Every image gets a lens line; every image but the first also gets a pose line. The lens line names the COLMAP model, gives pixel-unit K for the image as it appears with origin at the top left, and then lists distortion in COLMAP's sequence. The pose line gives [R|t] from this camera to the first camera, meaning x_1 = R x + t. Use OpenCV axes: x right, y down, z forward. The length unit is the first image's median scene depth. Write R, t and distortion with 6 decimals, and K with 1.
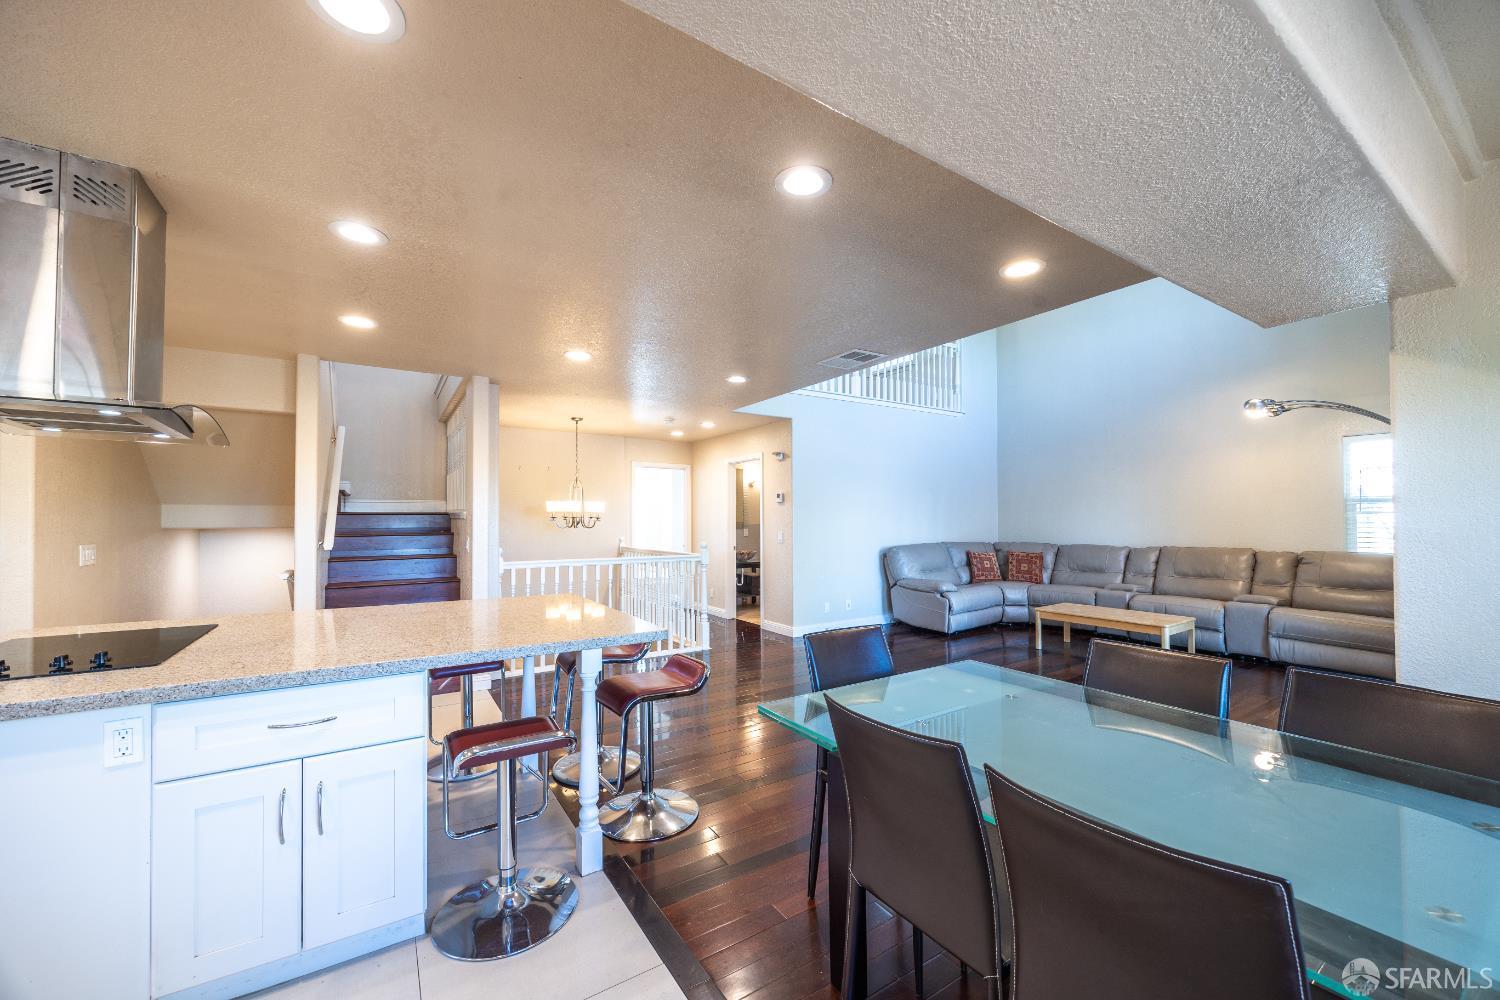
lens RADIAL K [[575.5, 0, 768.5], [0, 575.5, 504.0], [0, 0, 1]] dist [-0.001455, -0.000661]
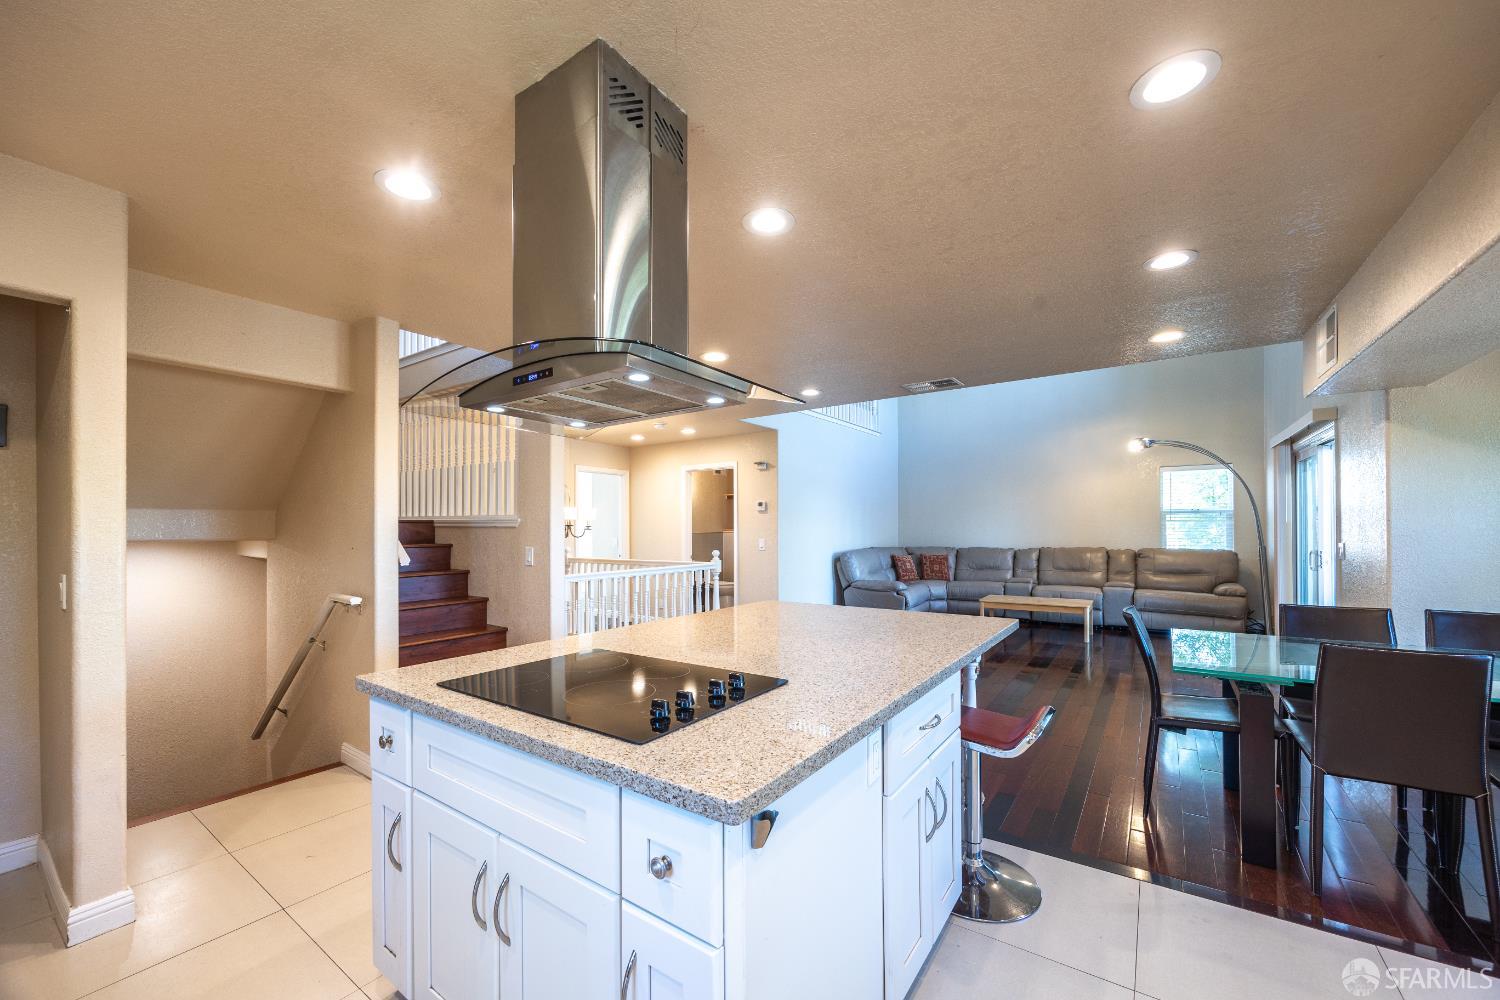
lens RADIAL K [[575.5, 0, 751.9], [0, 575.5, 523.5], [0, 0, 1]] dist [-0.001455, -0.000661]
pose [[0.928123, -0.000117, 0.372275, -0.425171], [-0.006597, 0.999838, 0.016759, 0.002651], [-0.372216, -0.018011, 0.927971, 0.049495]]
